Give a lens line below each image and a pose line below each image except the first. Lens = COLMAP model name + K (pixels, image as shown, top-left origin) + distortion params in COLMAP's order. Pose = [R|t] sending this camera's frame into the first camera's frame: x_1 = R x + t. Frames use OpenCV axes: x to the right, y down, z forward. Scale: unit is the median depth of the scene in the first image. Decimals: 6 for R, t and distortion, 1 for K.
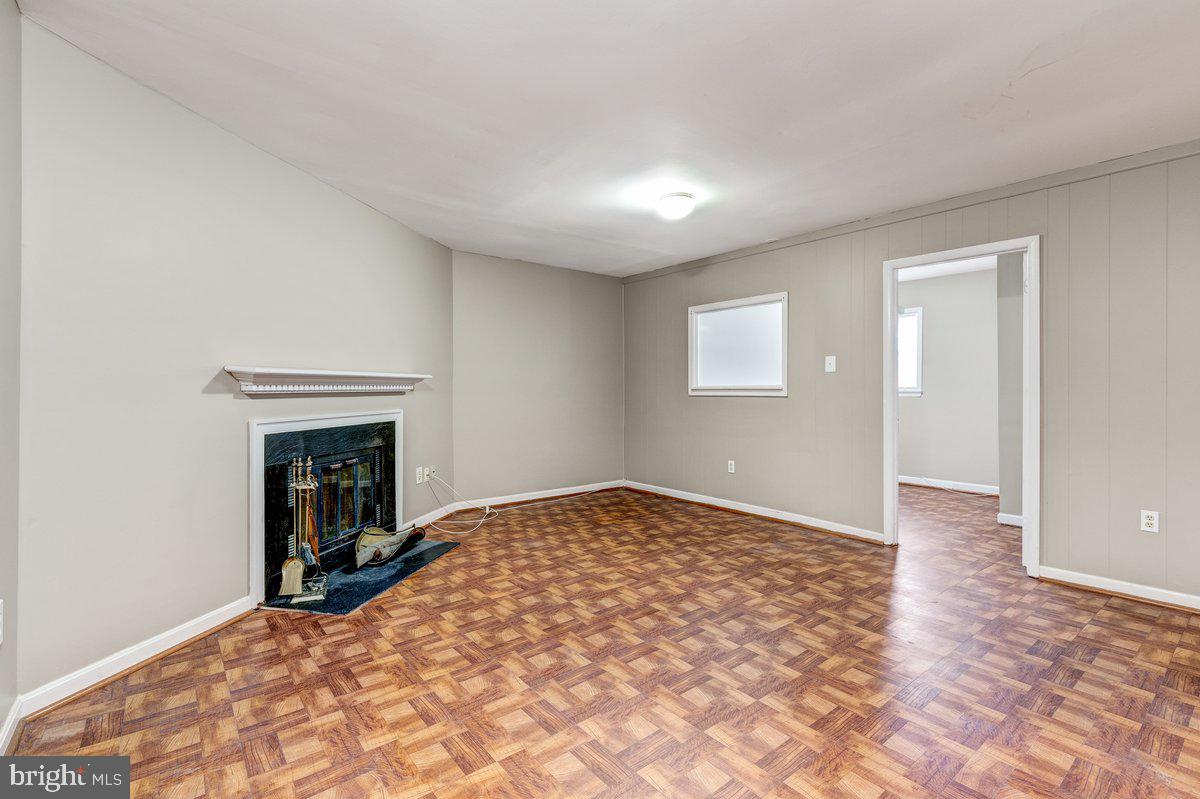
lens RADIAL K [[540.2, 0, 604.2], [0, 540.2, 393.9], [0, 0, 1]] dist [0.004177, 0.000367]
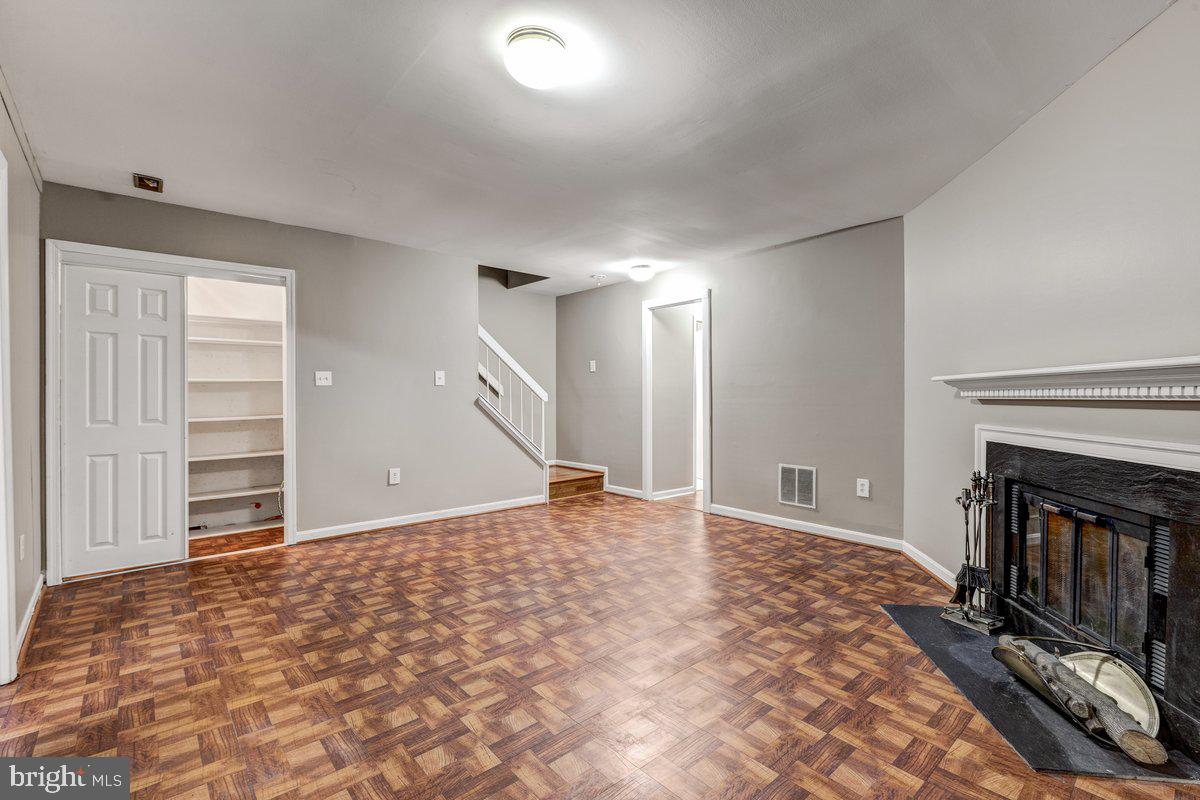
lens RADIAL K [[540.2, 0, 604.2], [0, 540.2, 394.4], [0, 0, 1]] dist [0.004177, 0.000367]
pose [[-0.998981, 0.002007, -0.045081, 0.114778], [0.001589, 0.999956, 0.009294, -0.019608], [0.045097, 0.009213, -0.998940, 1.997304]]
